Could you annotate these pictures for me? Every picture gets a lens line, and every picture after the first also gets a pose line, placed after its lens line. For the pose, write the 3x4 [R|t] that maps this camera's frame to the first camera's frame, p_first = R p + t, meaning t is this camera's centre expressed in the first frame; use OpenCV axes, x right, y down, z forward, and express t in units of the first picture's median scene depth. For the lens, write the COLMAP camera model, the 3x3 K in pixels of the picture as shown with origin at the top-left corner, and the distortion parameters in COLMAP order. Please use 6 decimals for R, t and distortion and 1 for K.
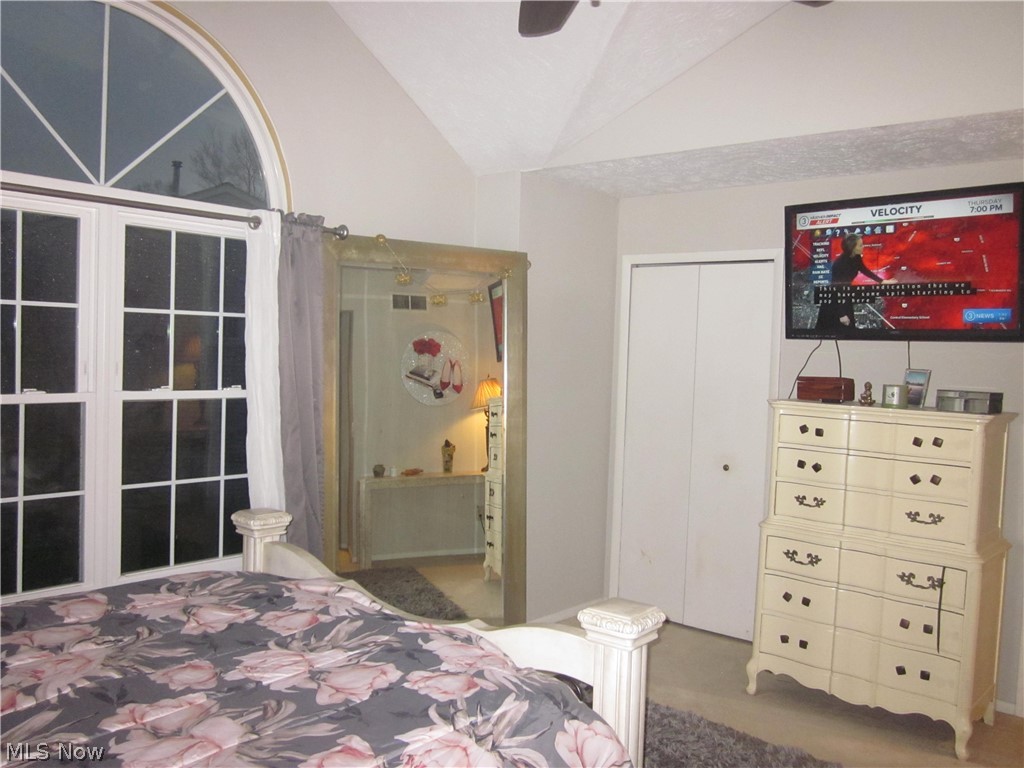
lens RADIAL K [[862.8, 0, 514.5], [0, 862.8, 380.1], [0, 0, 1]] dist [-0.032447, 0.009270]
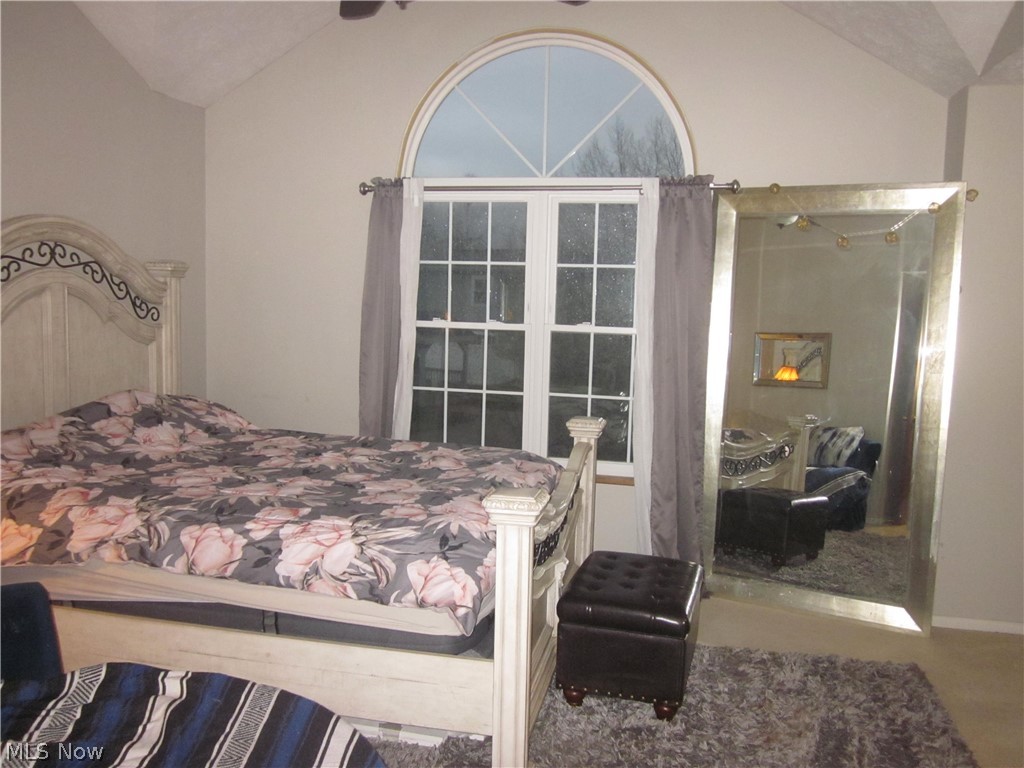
lens RADIAL K [[862.8, 0, 514.5], [0, 862.8, 380.1], [0, 0, 1]] dist [-0.032447, 0.009270]
pose [[0.469916, 0.067637, -0.880116, 0.769959], [-0.045805, 0.997585, 0.052209, 0.033597], [0.881522, 0.015780, 0.471879, 0.297175]]
